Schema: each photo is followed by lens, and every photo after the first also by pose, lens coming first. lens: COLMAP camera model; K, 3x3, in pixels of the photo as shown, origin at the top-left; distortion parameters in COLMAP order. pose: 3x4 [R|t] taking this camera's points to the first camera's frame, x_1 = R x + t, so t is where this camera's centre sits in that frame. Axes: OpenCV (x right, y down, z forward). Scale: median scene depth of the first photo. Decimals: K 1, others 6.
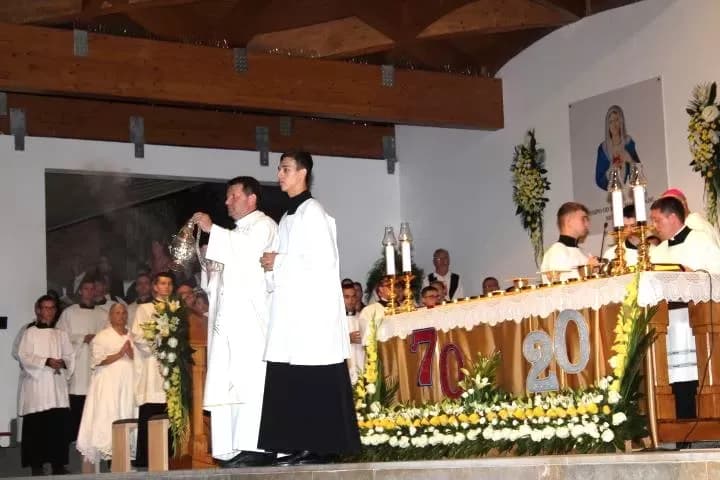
lens RADIAL K [[1916.9, 0, 360.0], [0, 1916.9, 240.0], [0, 0, 1]] dist [0.063803, -0.172857]
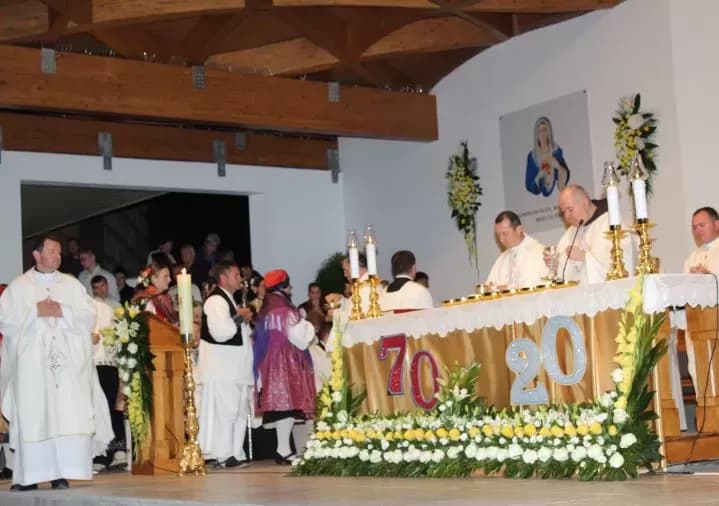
lens RADIAL K [[1477.1, 0, 359.5], [0, 1477.1, 253.0], [0, 0, 1]] dist [-0.027876, -0.003001]
pose [[0.998983, -0.011822, 0.043522, -0.014292], [0.011484, 0.999902, 0.008007, -0.000598], [-0.043612, -0.007499, 0.999020, 0.256129]]
